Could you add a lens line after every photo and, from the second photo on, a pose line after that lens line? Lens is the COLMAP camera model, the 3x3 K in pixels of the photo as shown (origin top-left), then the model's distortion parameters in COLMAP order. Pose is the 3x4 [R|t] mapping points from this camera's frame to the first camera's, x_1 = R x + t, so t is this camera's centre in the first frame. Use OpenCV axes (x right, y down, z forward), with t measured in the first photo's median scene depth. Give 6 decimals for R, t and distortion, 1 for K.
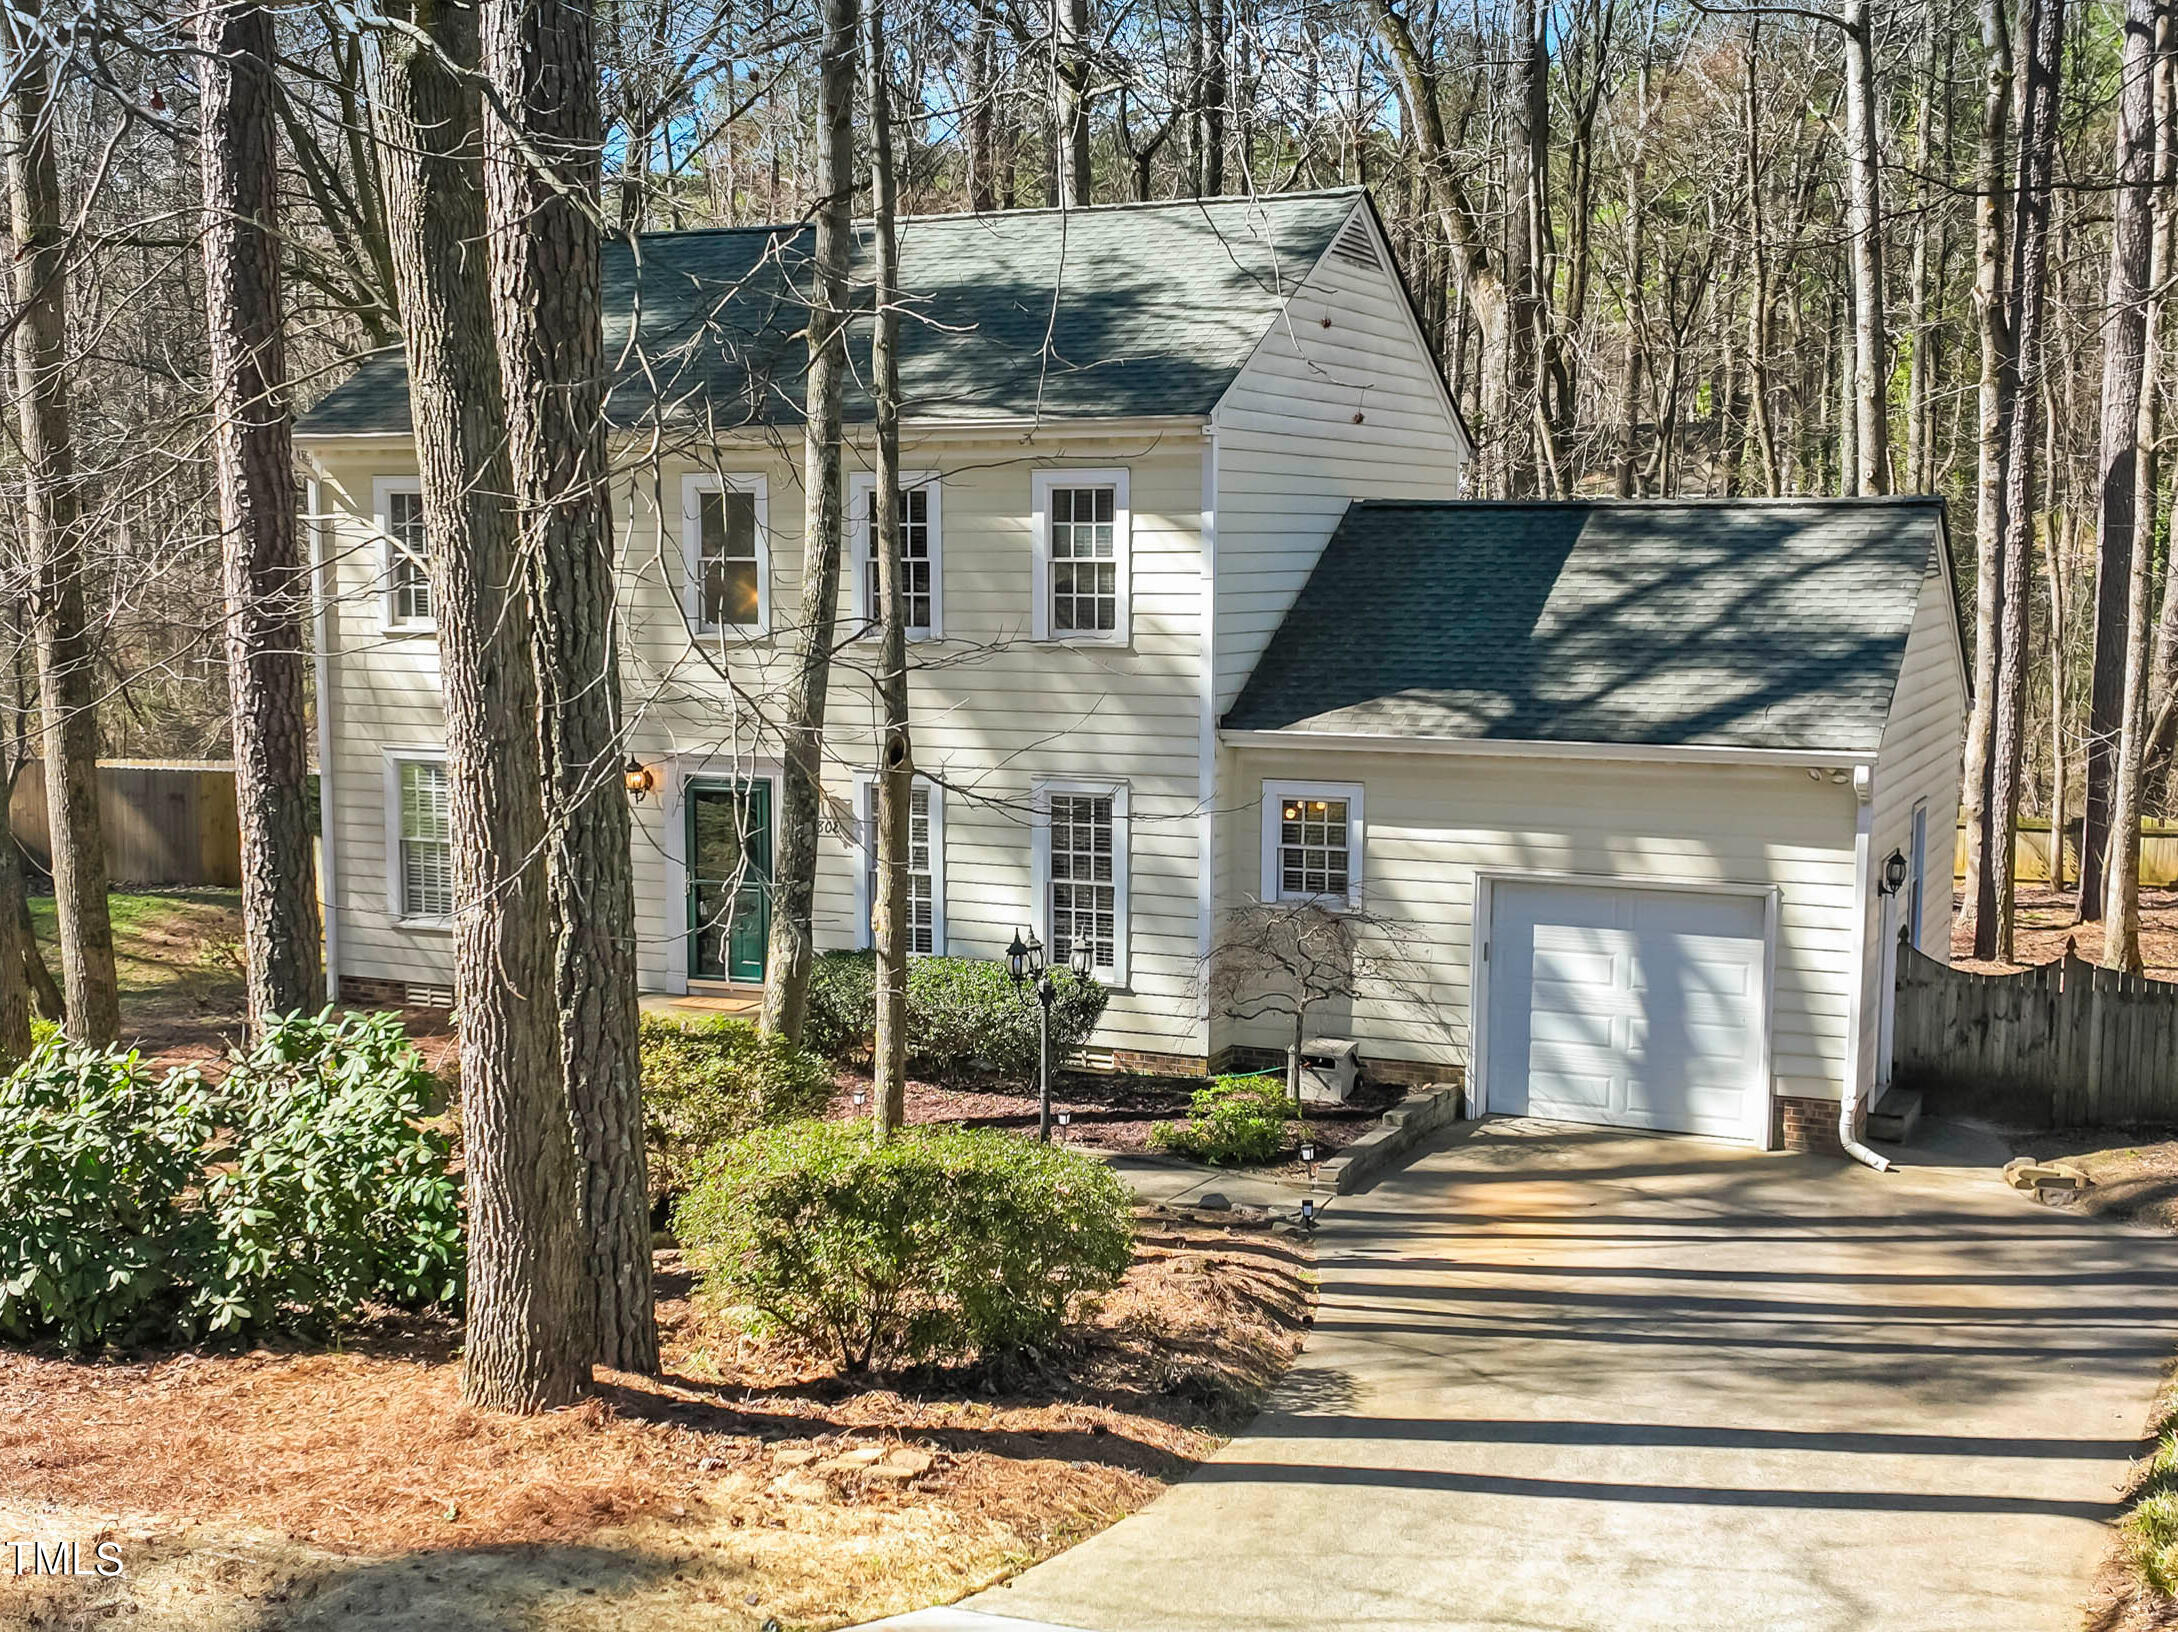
lens RADIAL K [[2439.9, 0, 1076.4], [0, 2439.9, 827.2], [0, 0, 1]] dist [-0.012763, -0.010179]
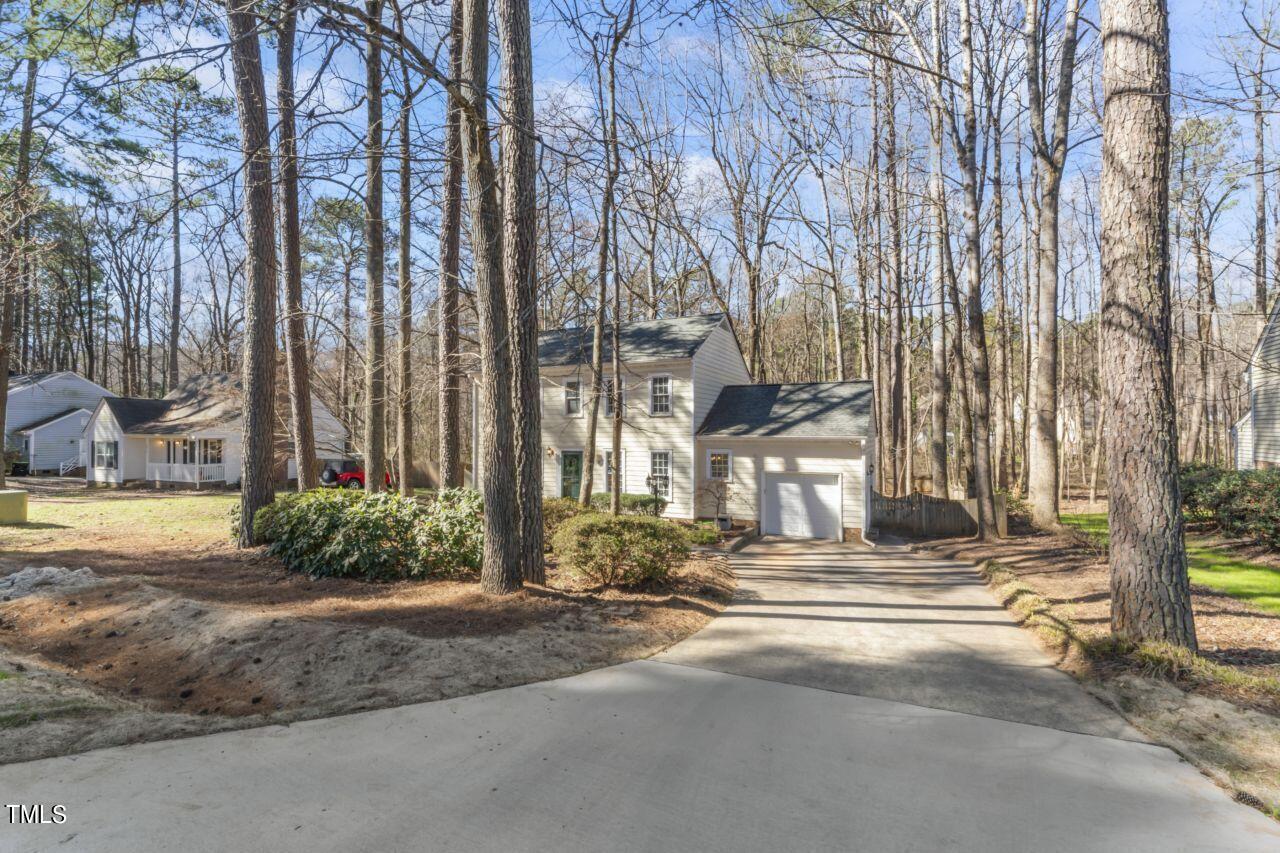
lens RADIAL K [[514.8, 0, 640.0], [0, 514.8, 426.5], [0, 0, 1]] dist [-0.015212, -0.000075]
pose [[0.999910, 0.000389, -0.013441, -0.034833], [-0.002172, 0.991123, -0.132932, 0.097146], [0.013270, 0.132949, 0.991034, 0.279601]]
